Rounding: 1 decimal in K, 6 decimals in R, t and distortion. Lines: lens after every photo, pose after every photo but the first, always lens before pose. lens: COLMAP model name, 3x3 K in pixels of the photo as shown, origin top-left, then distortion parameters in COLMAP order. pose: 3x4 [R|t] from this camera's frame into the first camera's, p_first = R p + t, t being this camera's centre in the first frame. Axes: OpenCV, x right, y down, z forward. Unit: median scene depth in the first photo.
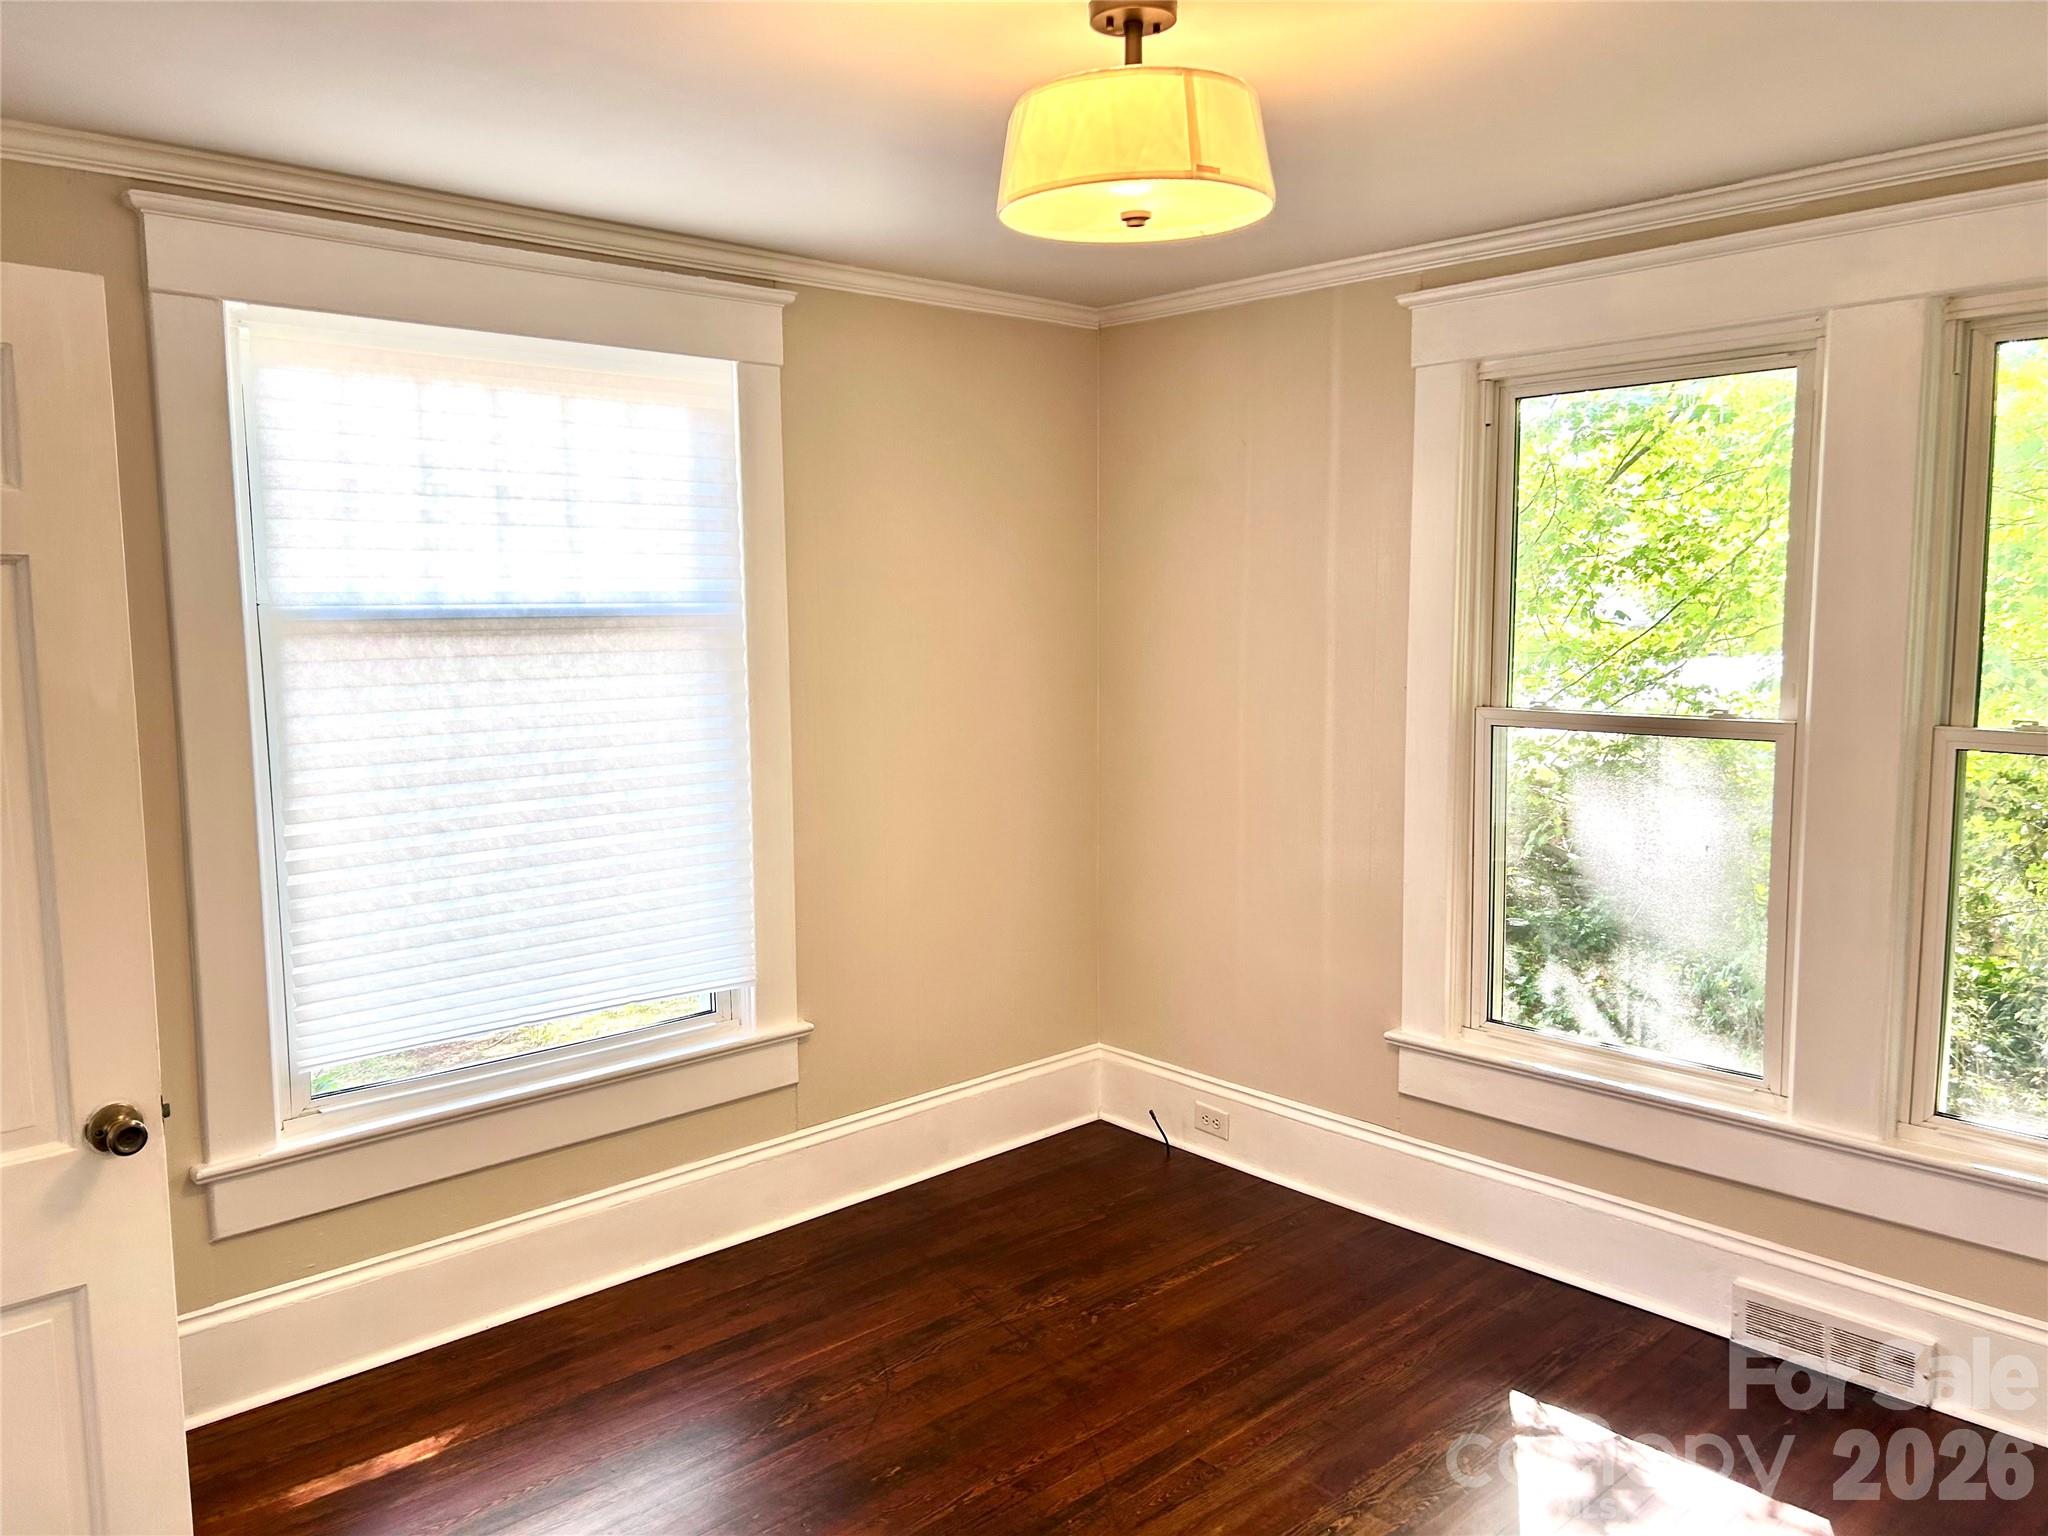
lens RADIAL K [[1569.4, 0, 1024.0], [0, 1569.4, 768.0], [0, 0, 1]] dist [0.067854, -0.092356]
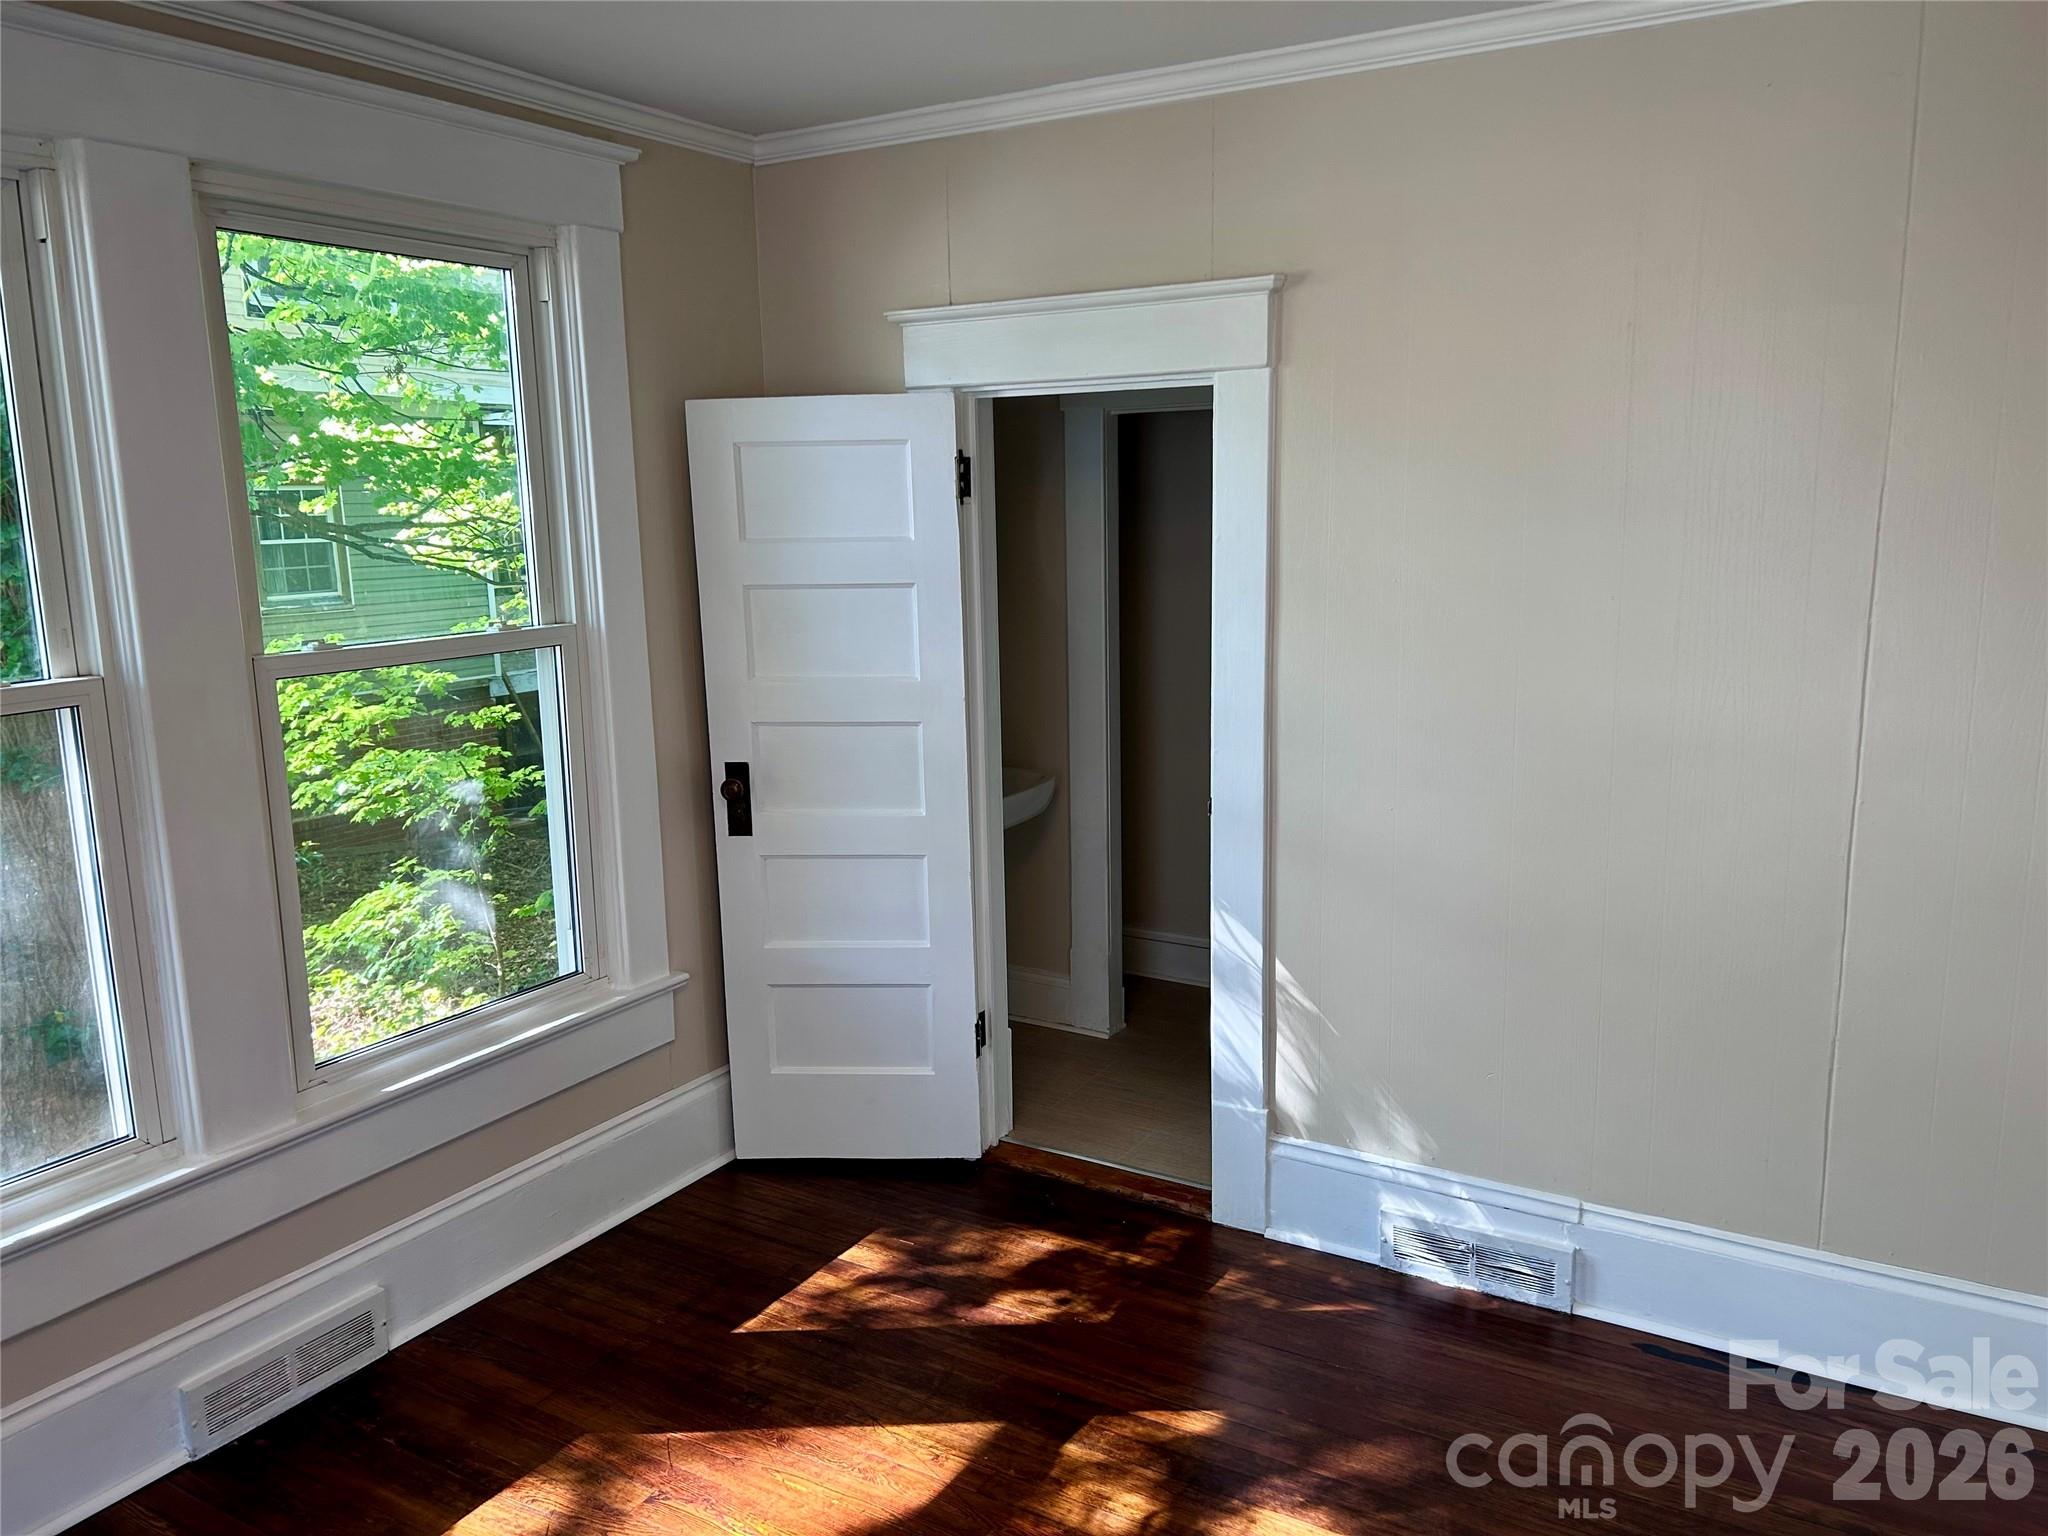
lens RADIAL K [[1569.4, 0, 1024.0], [0, 1569.4, 768.0], [0, 0, 1]] dist [0.067854, -0.092356]
pose [[-0.297002, -0.150797, 0.942894, -0.398283], [0.122073, 0.973353, 0.194120, -0.083835], [-0.947042, 0.172756, -0.270680, 0.818096]]
